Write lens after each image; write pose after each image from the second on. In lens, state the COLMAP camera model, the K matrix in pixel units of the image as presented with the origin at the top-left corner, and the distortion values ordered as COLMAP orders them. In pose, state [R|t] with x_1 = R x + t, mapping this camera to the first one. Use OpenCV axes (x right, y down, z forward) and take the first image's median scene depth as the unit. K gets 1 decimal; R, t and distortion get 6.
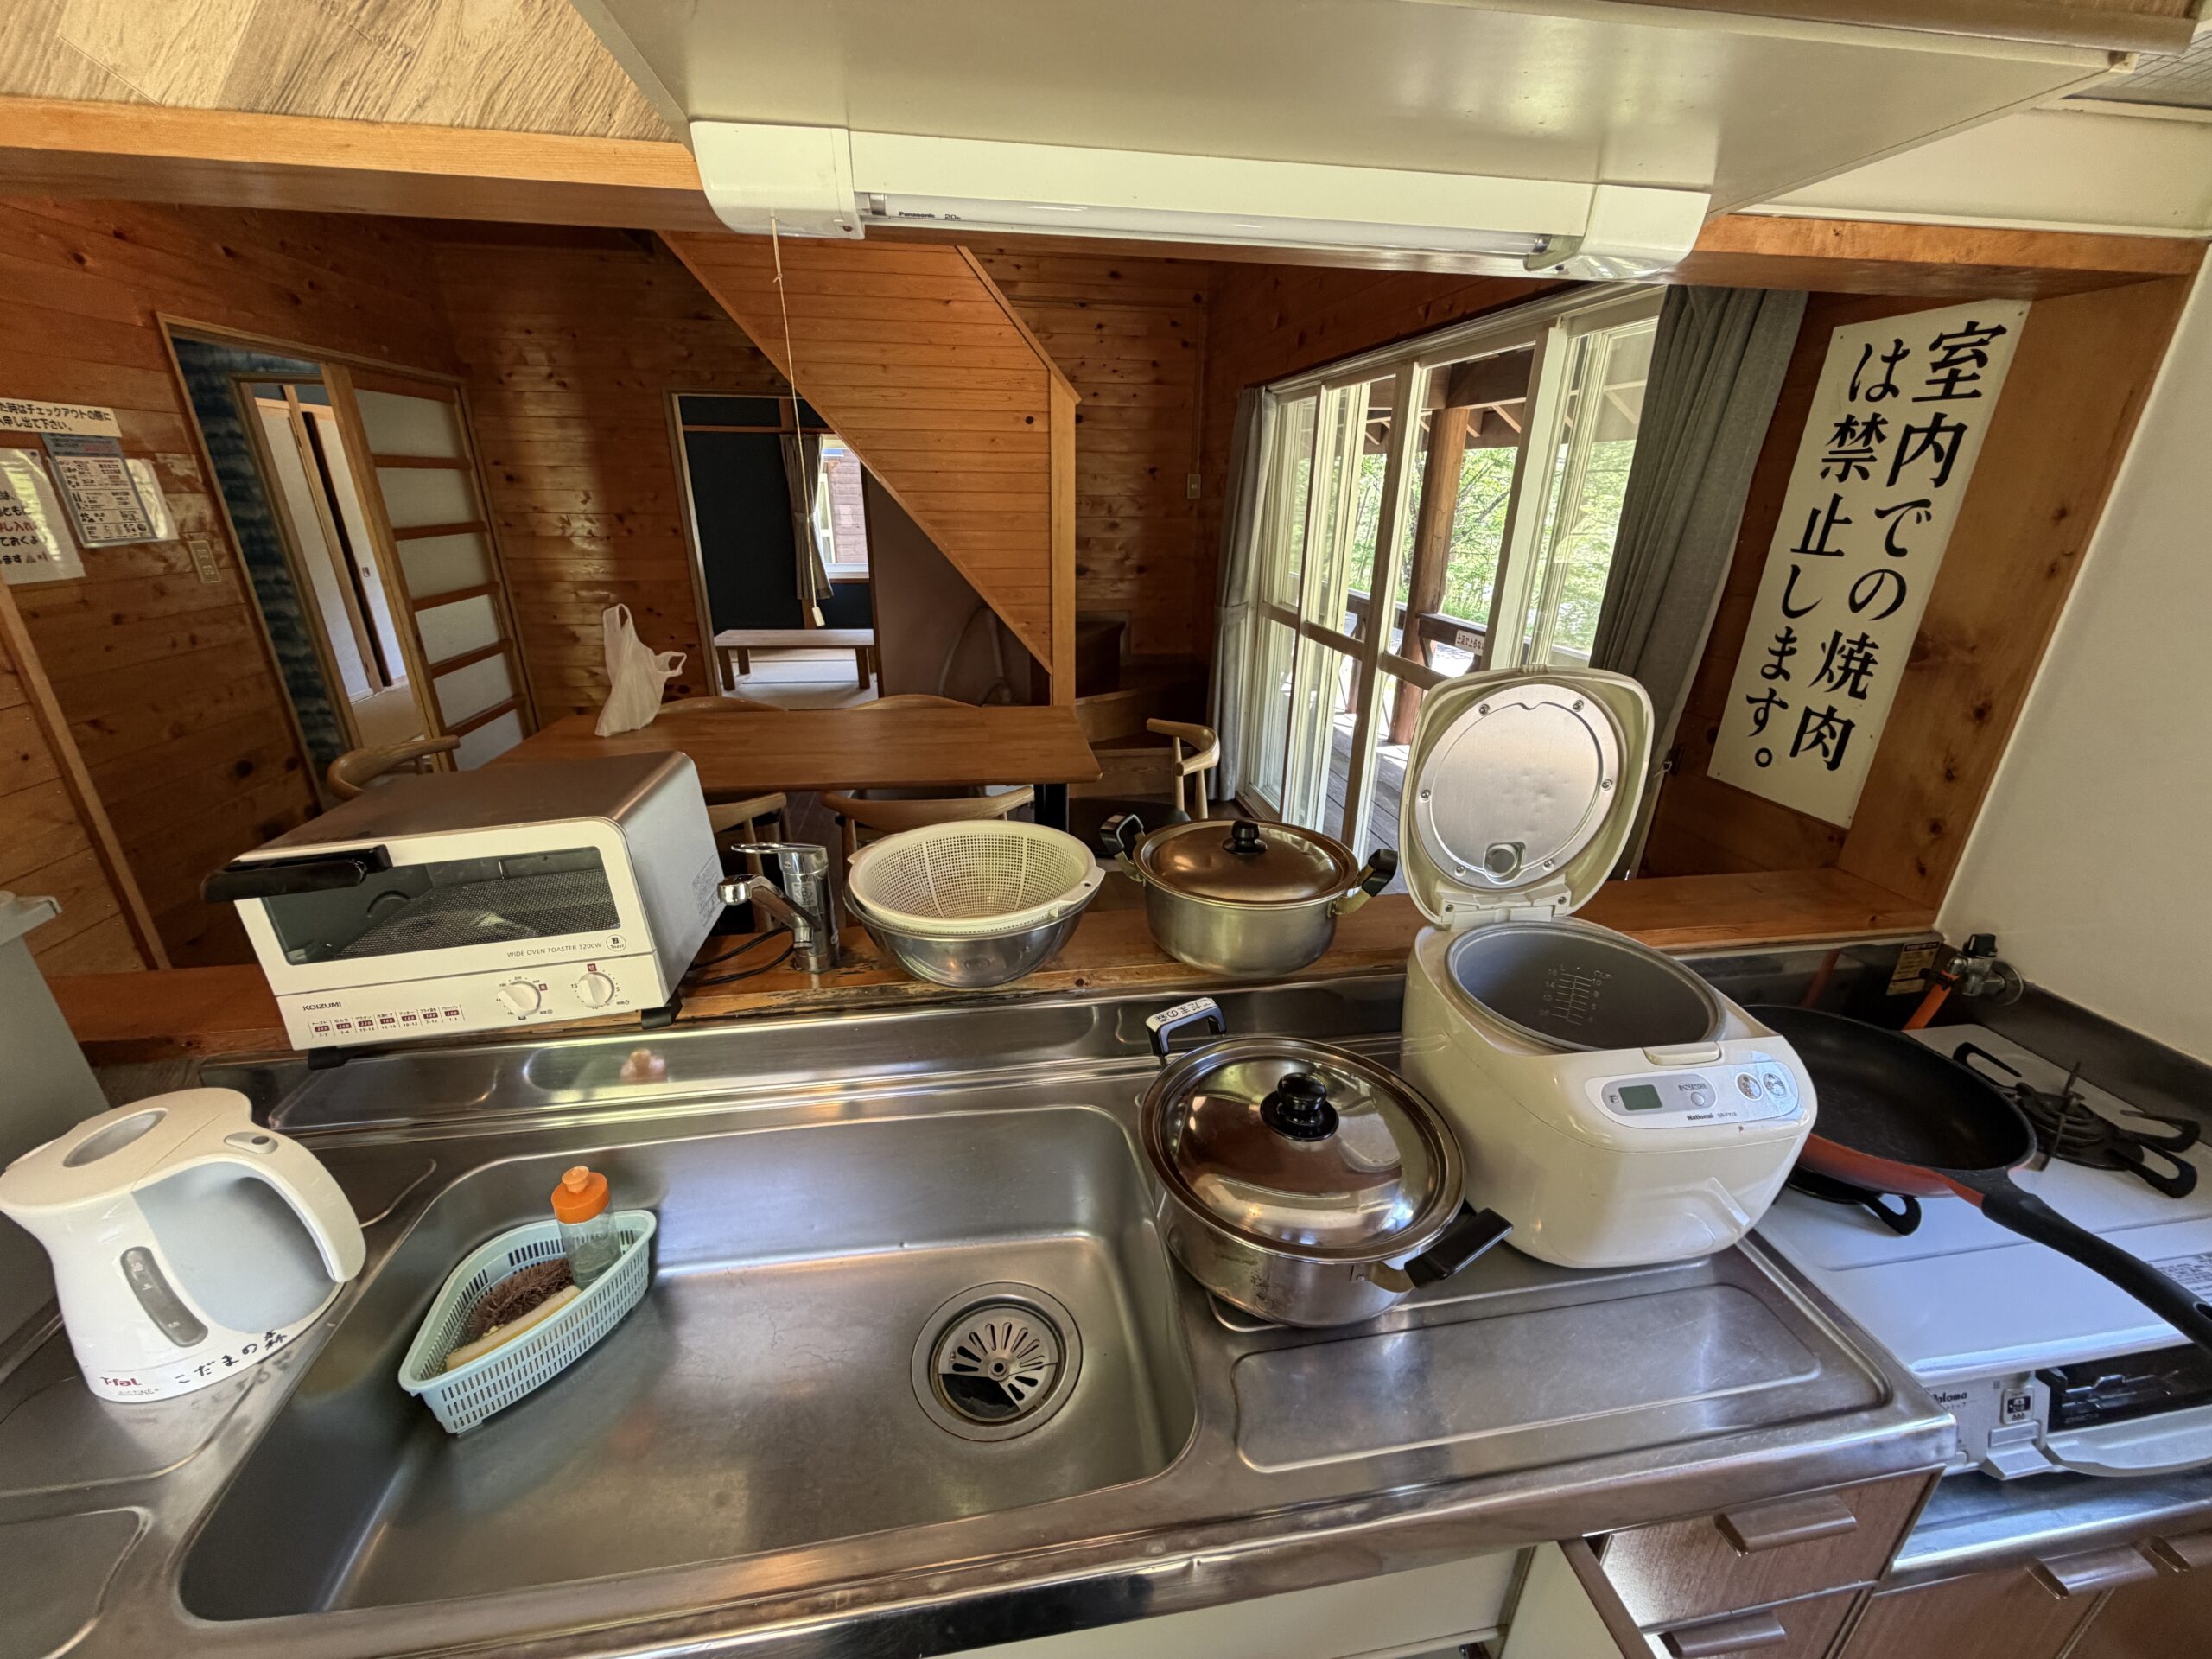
lens RADIAL K [[876.4, 0, 1100.0], [0, 876.4, 832.7], [0, 0, 1]] dist [0.002394, 0.000112]
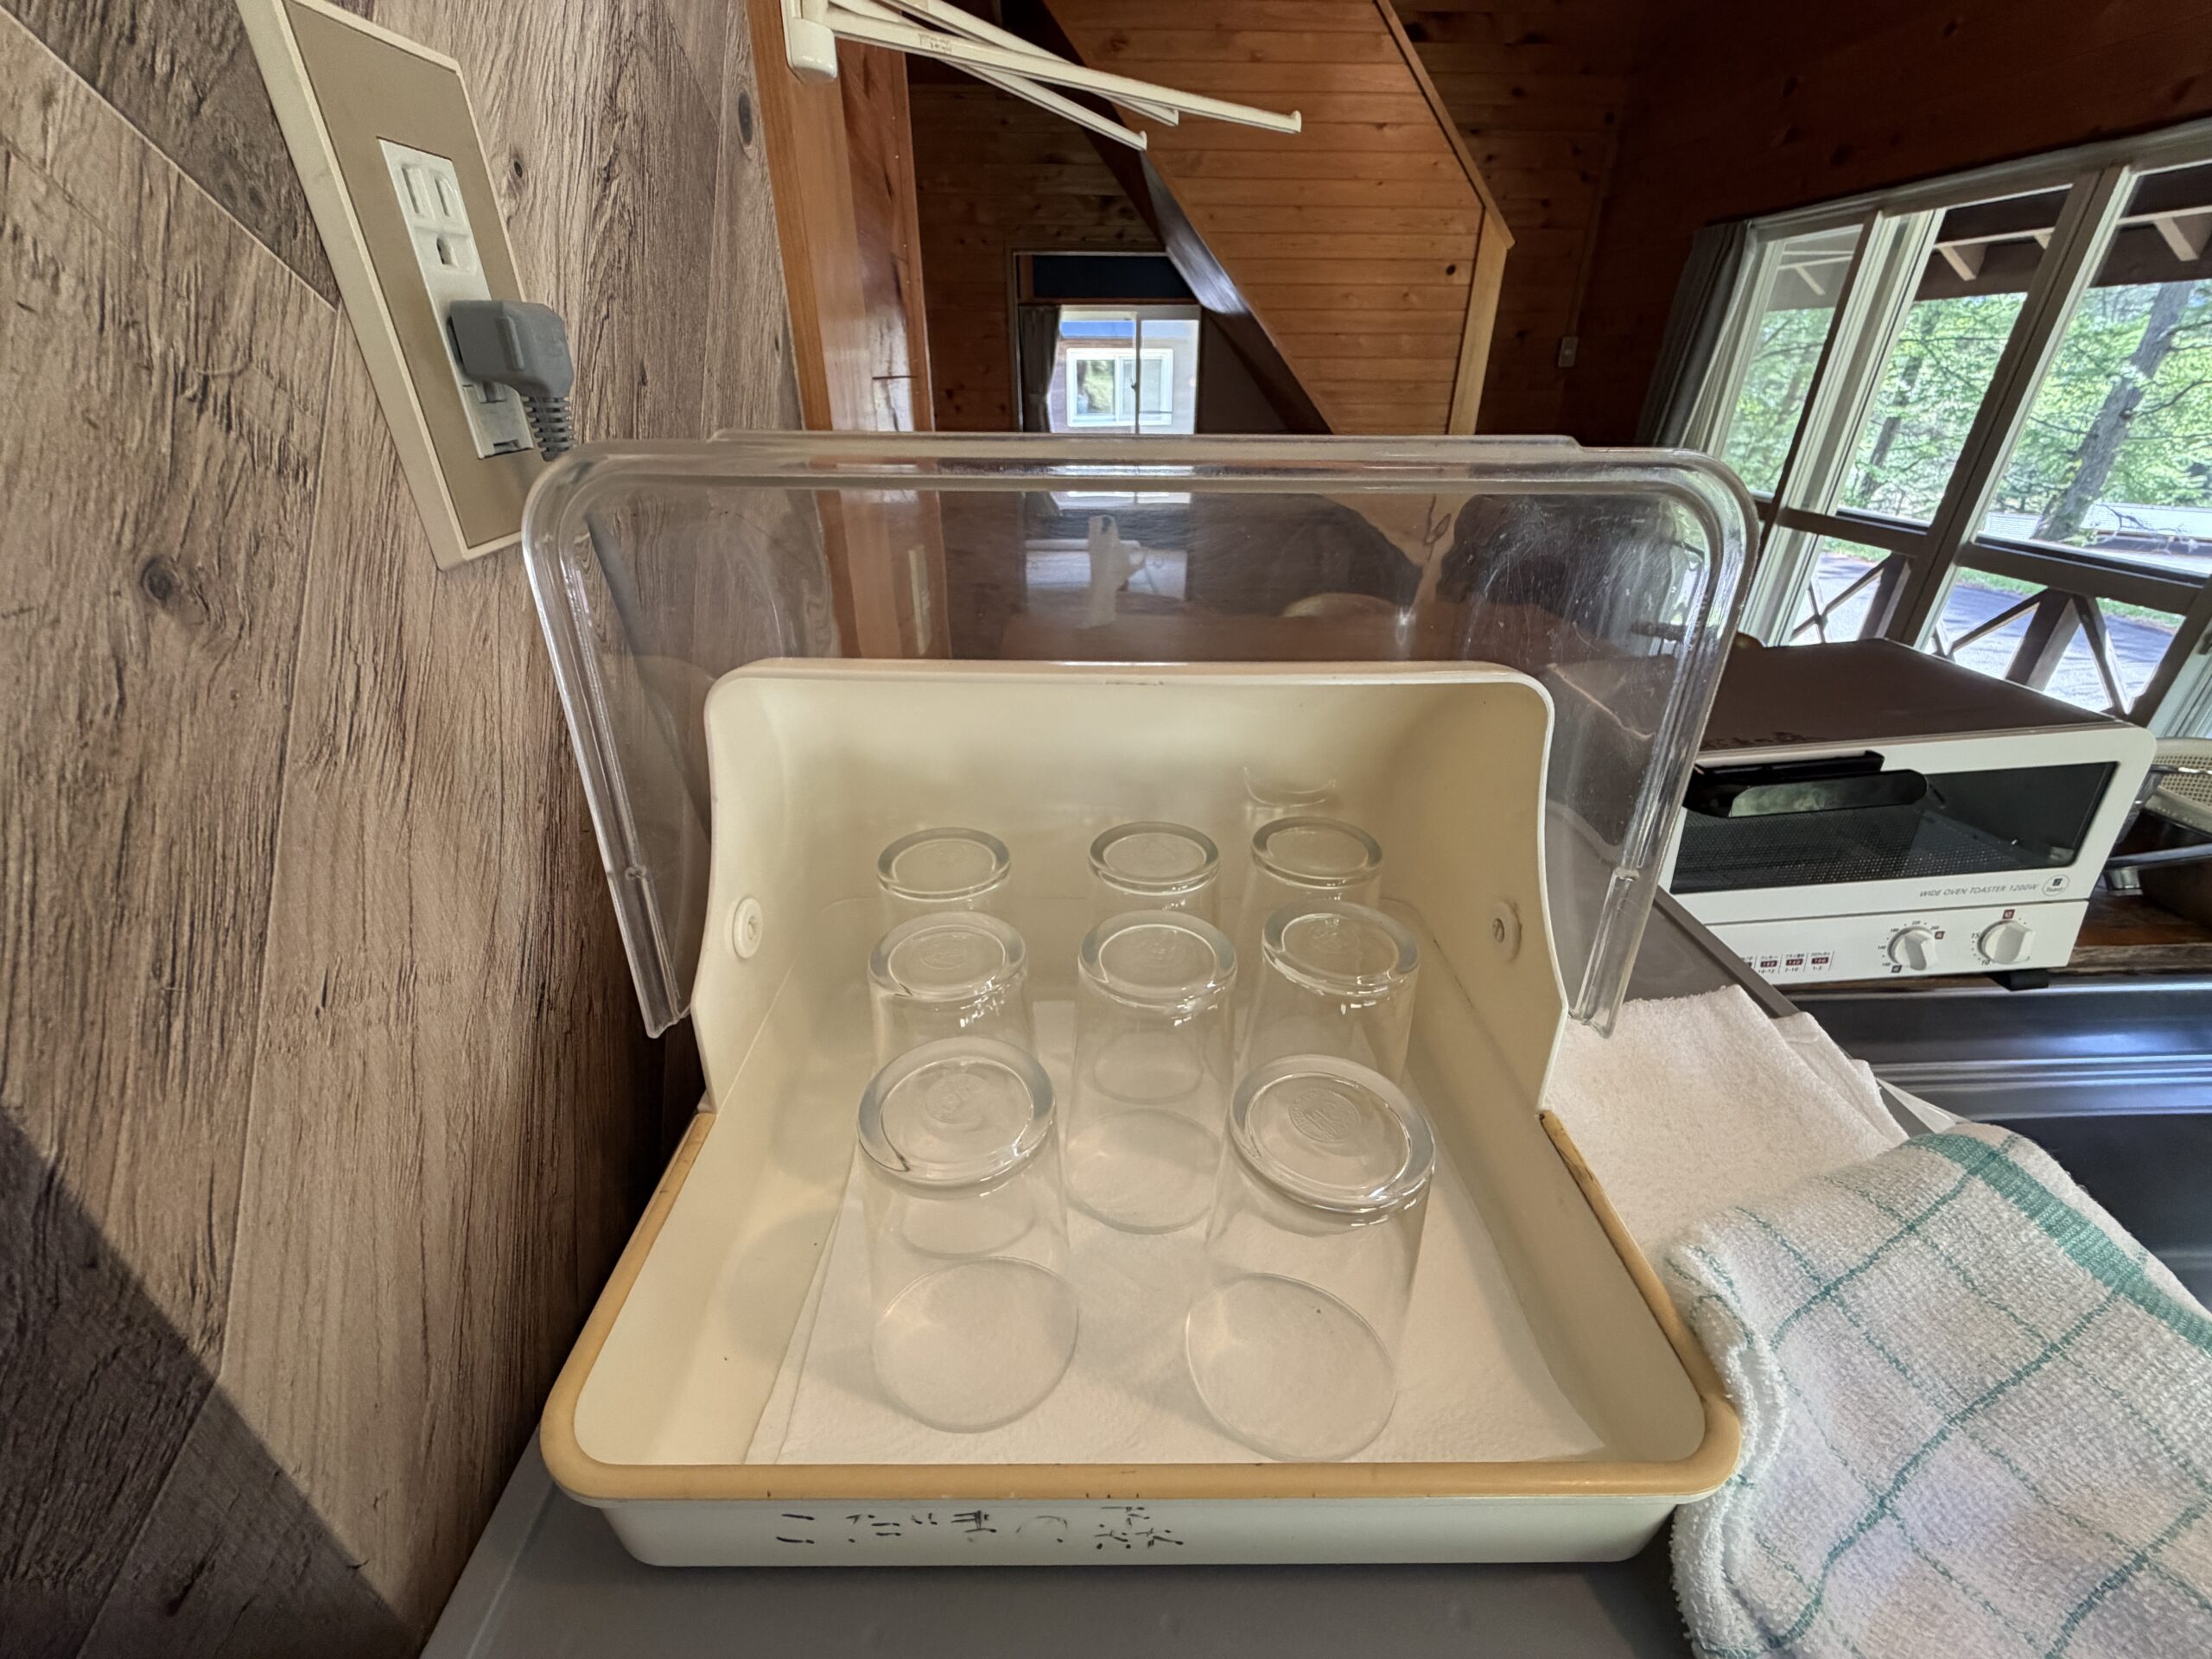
lens RADIAL K [[876.4, 0, 1111.9], [0, 876.4, 830.9], [0, 0, 1]] dist [0.002394, 0.000112]
pose [[0.993763, 0.043829, -0.102536, -0.310413], [-0.032615, 0.993551, 0.108599, 0.004788], [0.106634, -0.104577, 0.988783, 0.033931]]
